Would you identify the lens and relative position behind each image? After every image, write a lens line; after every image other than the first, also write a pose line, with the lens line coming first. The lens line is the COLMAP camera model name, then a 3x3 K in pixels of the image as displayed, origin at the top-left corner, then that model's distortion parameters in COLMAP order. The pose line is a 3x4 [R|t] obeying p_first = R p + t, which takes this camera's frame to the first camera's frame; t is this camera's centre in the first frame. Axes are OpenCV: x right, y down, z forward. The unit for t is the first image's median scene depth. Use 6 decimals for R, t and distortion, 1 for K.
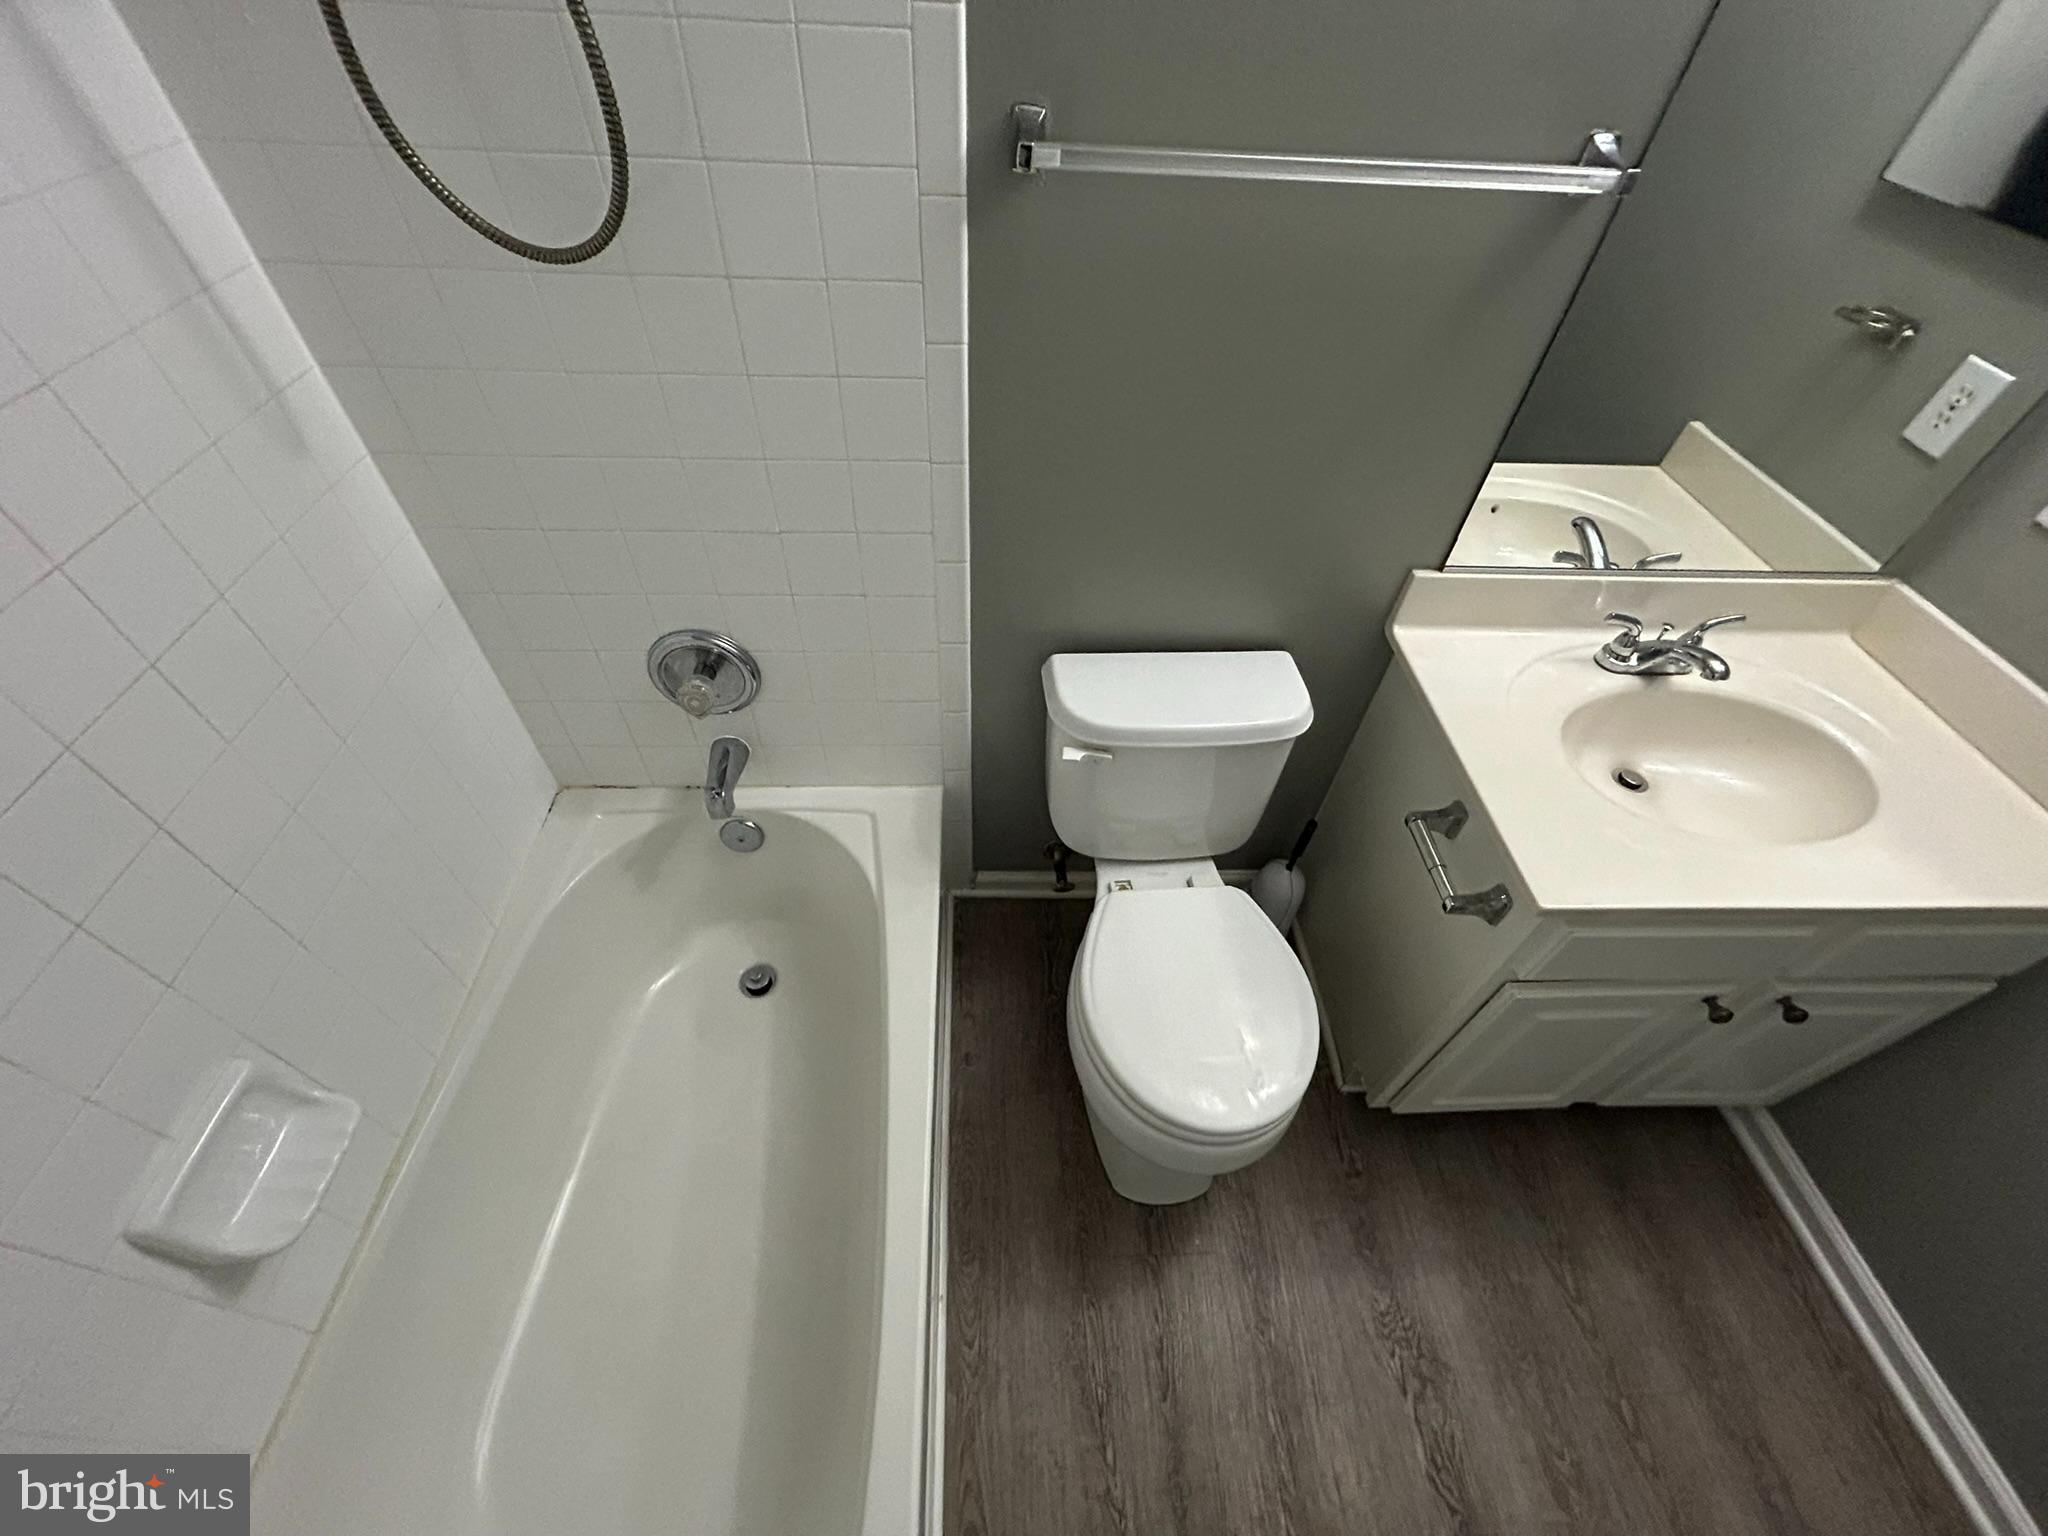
lens RADIAL K [[824.5, 0, 1024.4], [0, 824.5, 761.6], [0, 0, 1]] dist [0.000194, -0.000491]
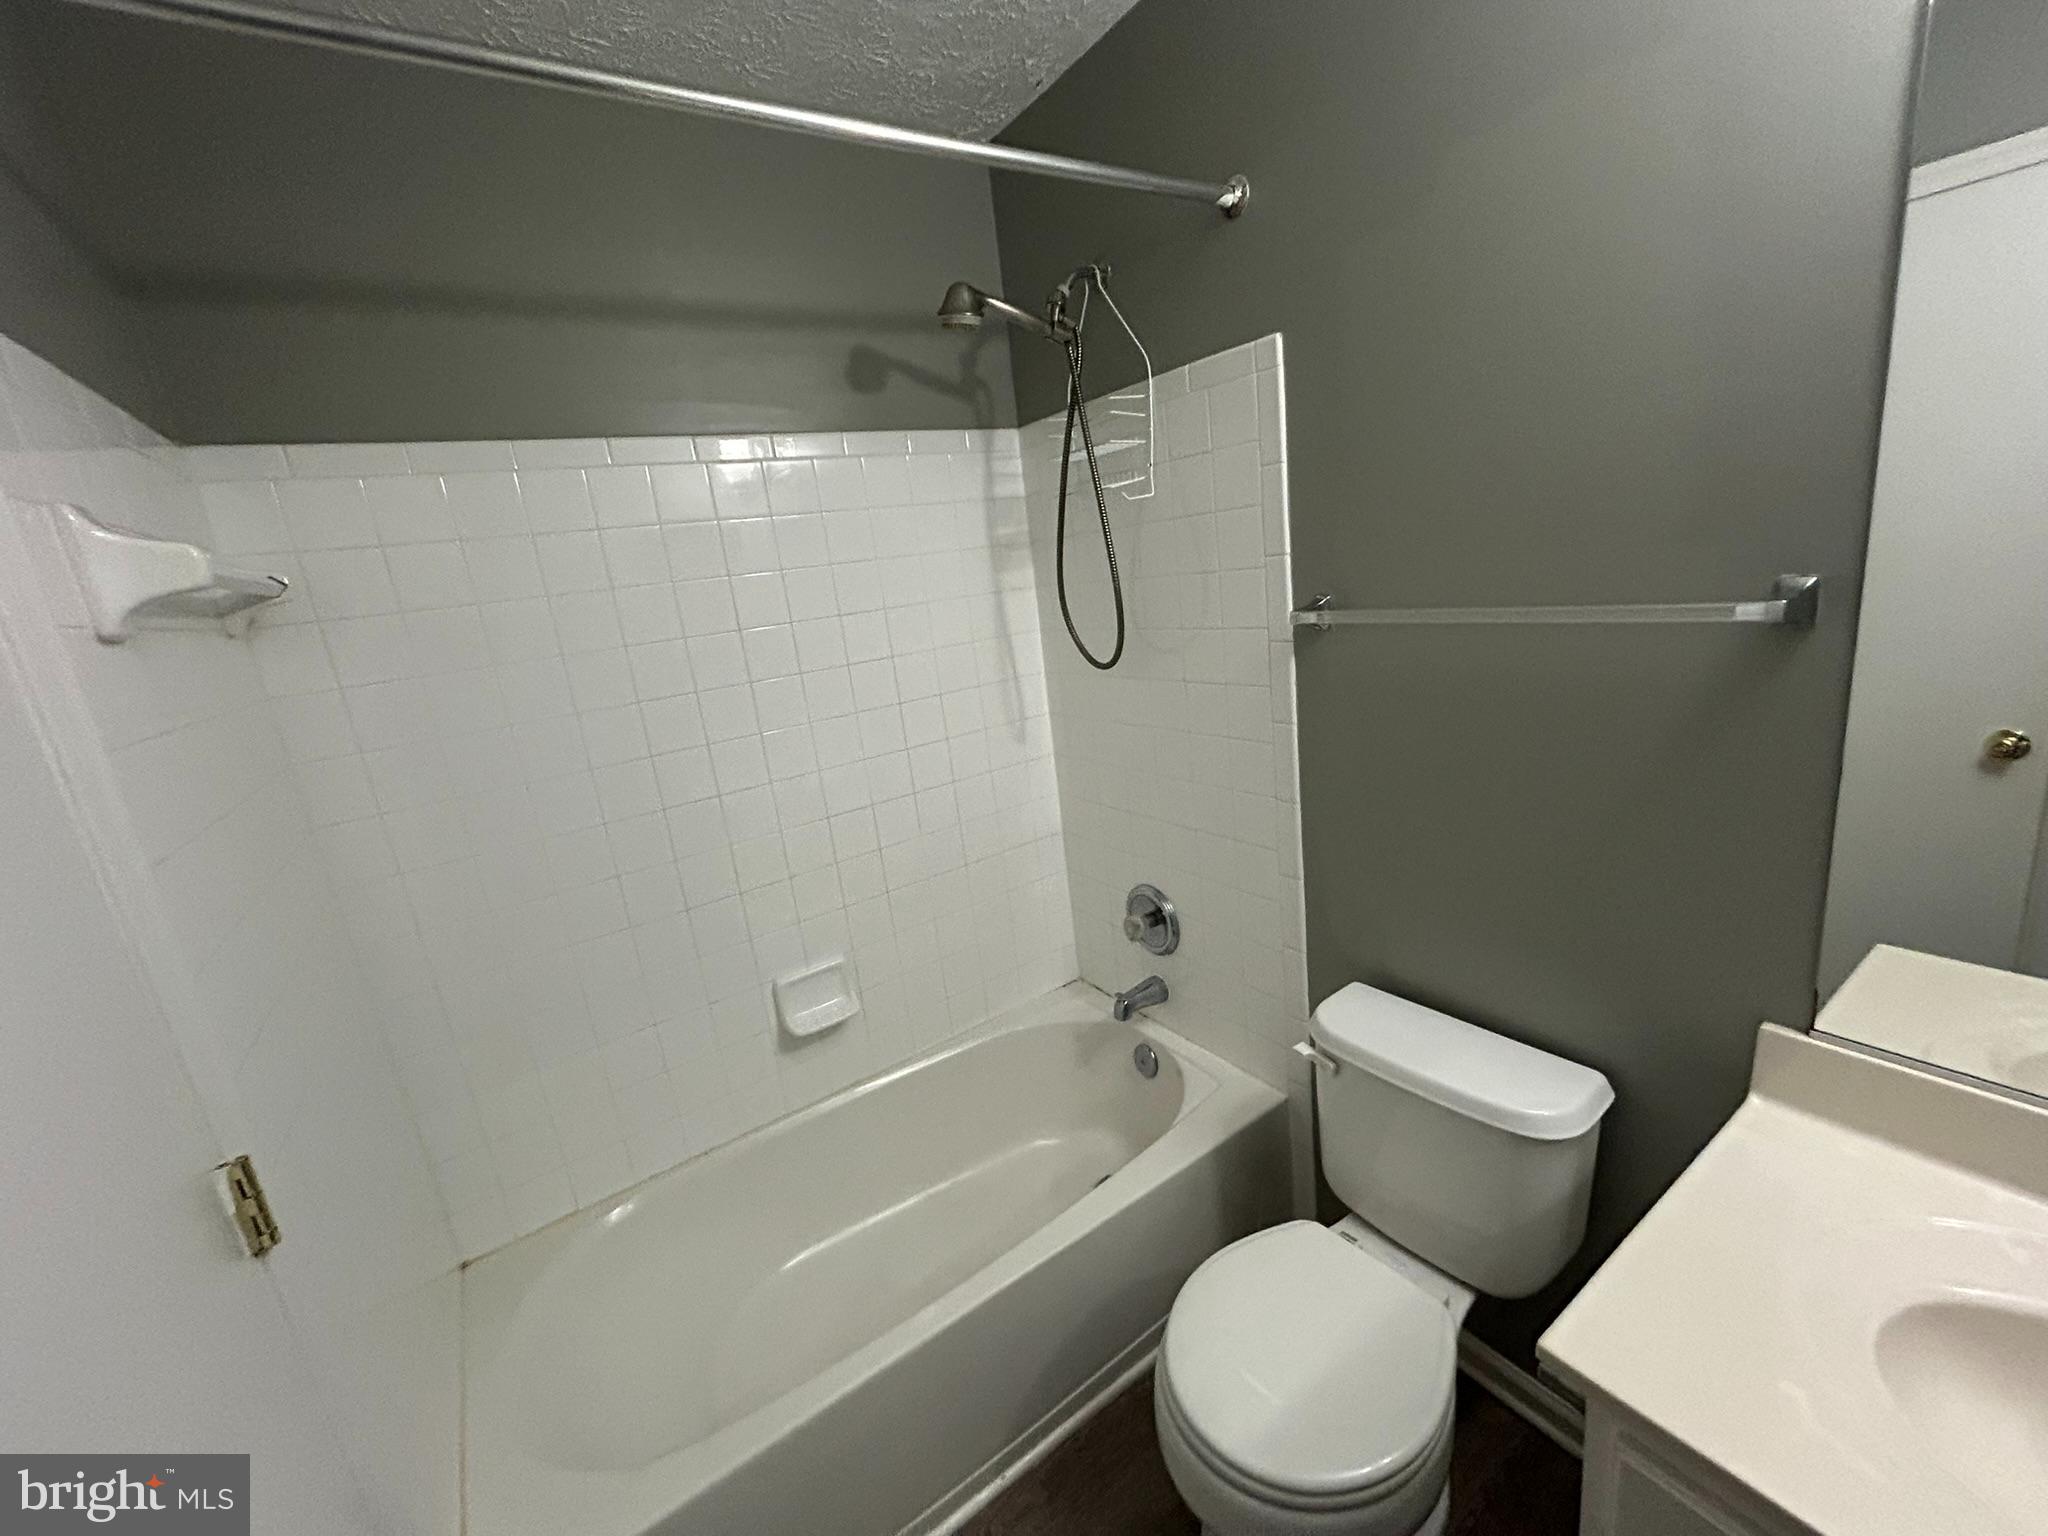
lens RADIAL K [[824.5, 0, 1028.1], [0, 824.5, 775.1], [0, 0, 1]] dist [0.000194, -0.000491]
pose [[0.522976, 0.107905, -0.845489, 0.752148], [-0.517967, 0.828015, -0.214713, 0.114895], [0.676909, 0.550225, 0.488923, -0.013882]]
